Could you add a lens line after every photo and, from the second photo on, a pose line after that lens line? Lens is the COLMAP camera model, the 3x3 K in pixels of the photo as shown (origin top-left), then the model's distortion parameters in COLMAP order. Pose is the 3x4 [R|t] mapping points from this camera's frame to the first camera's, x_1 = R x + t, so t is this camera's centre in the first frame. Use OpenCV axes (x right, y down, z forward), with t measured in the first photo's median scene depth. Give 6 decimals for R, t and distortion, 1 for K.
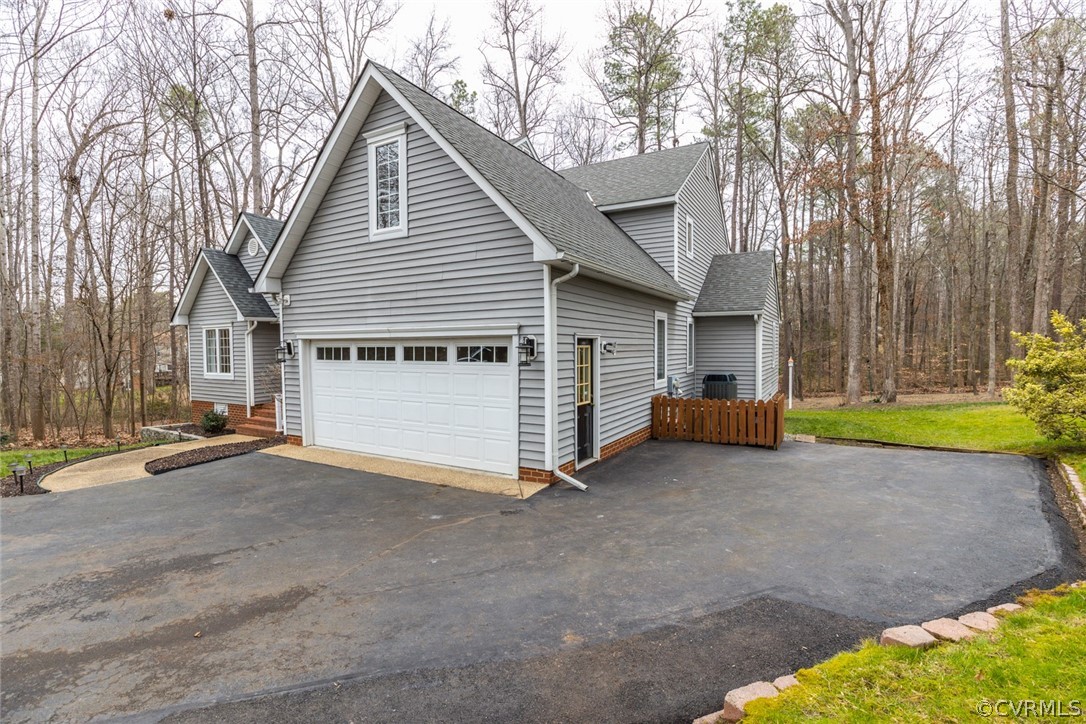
lens RADIAL K [[490.3, 0, 543.0], [0, 490.3, 370.0], [0, 0, 1]] dist [-0.029656, 0.002669]
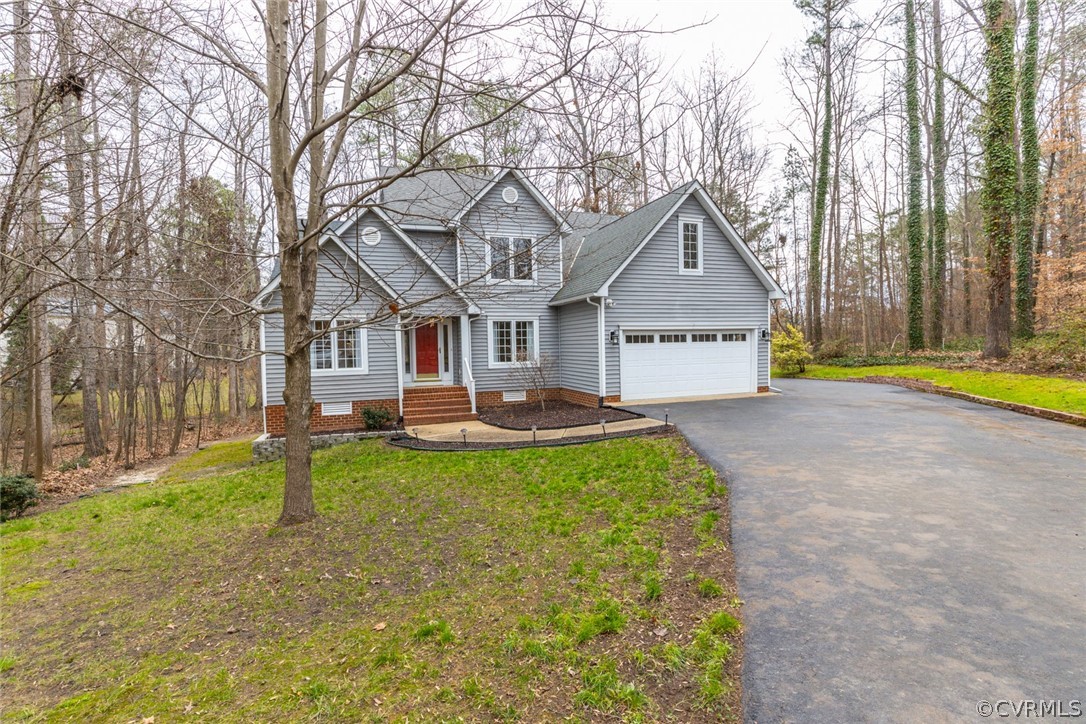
lens RADIAL K [[490.3, 0, 542.4], [0, 490.3, 356.0], [0, 0, 1]] dist [-0.029656, 0.002669]
pose [[0.658075, -0.029048, 0.752392, -2.021497], [0.051820, 0.998633, -0.006770, 0.016989], [-0.751167, 0.043444, 0.658681, 0.216200]]
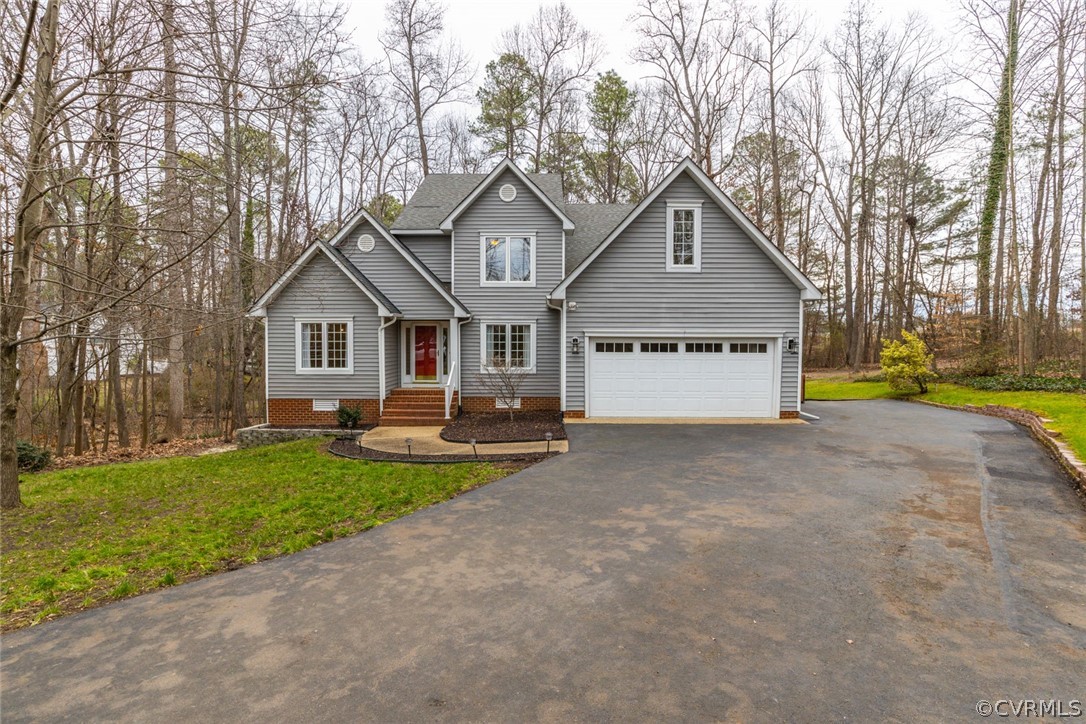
lens RADIAL K [[490.3, 0, 543.3], [0, 490.3, 356.6], [0, 0, 1]] dist [-0.029656, 0.002669]
pose [[0.874276, -0.006666, 0.485384, -1.404036], [0.016077, 0.999755, -0.015229, 0.010397], [-0.485164, 0.021118, 0.874168, -0.114931]]
